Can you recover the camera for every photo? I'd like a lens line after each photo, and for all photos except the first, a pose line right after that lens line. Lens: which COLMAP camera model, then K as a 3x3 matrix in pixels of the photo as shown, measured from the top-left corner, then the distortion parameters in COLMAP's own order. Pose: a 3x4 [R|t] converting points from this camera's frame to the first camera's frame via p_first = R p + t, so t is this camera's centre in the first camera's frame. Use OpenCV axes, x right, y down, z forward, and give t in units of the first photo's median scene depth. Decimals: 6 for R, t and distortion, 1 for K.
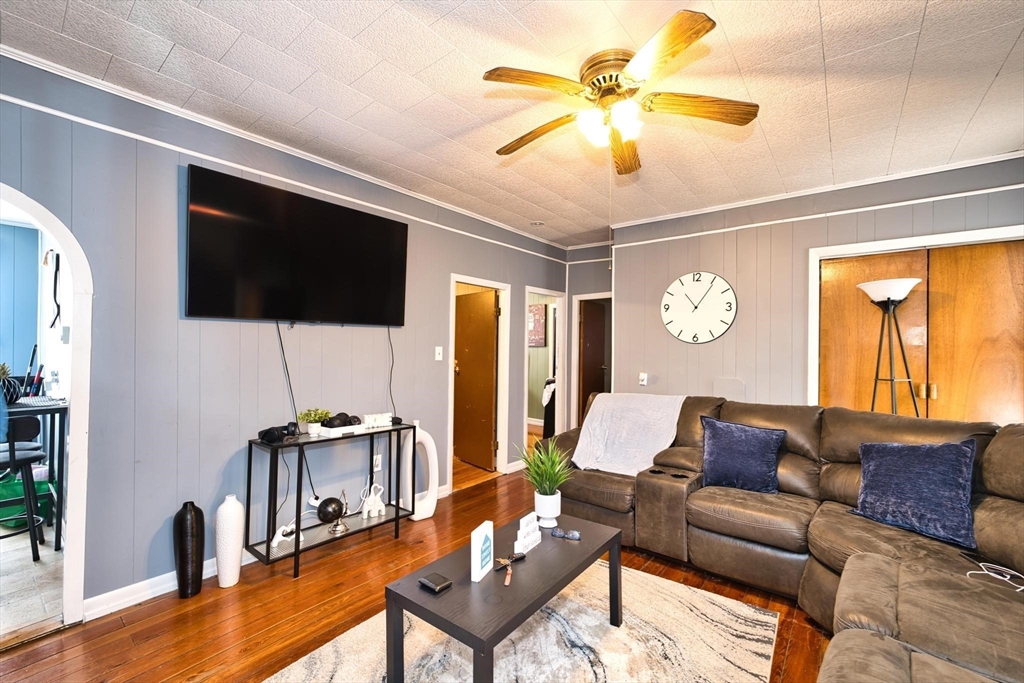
lens RADIAL K [[427.4, 0, 515.0], [0, 427.4, 346.5], [0, 0, 1]] dist [-0.001733, -0.000476]
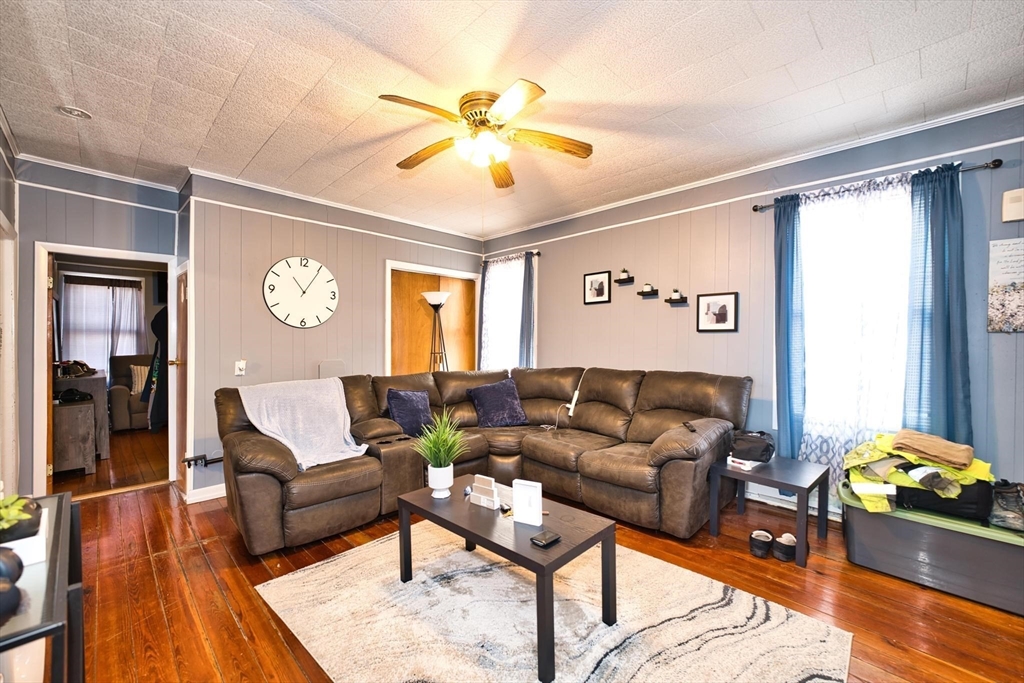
lens RADIAL K [[427.4, 0, 515.0], [0, 427.4, 346.5], [0, 0, 1]] dist [-0.001733, -0.000476]
pose [[0.113054, -0.015679, 0.993465, -0.547399], [-0.005202, 0.999852, 0.016372, 0.018020], [-0.993575, -0.007019, 0.112956, 0.408789]]
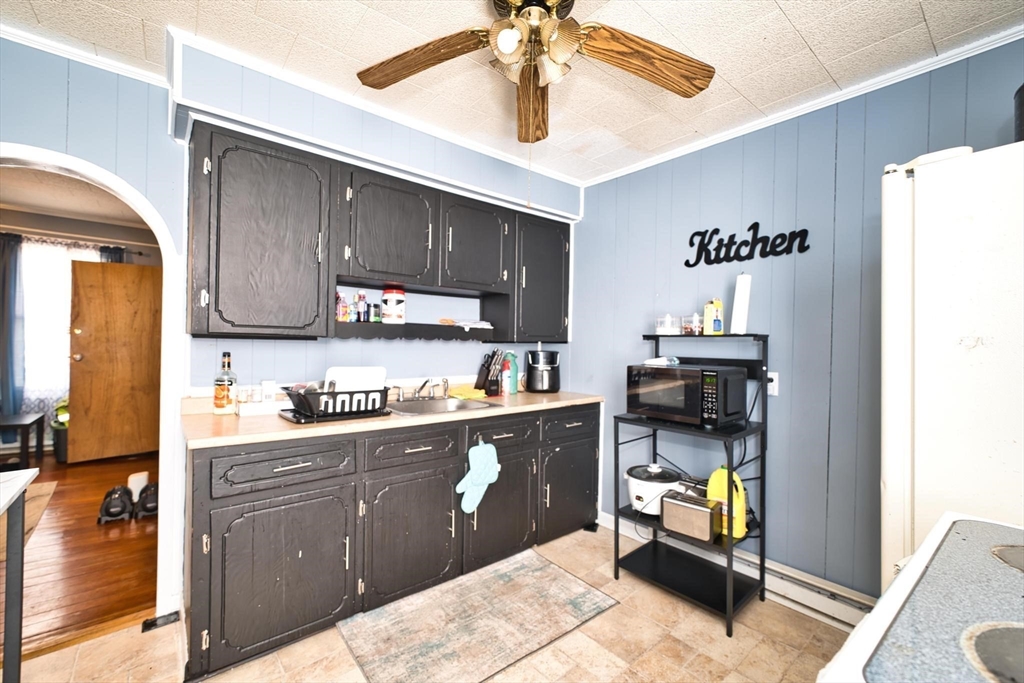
lens RADIAL K [[427.4, 0, 515.0], [0, 427.4, 346.5], [0, 0, 1]] dist [-0.001733, -0.000476]
pose [[-0.975416, -0.026119, 0.218817, -1.037306], [-0.026920, 0.999637, -0.000682, 0.013624], [-0.218720, -0.006556, -0.975766, 0.683089]]
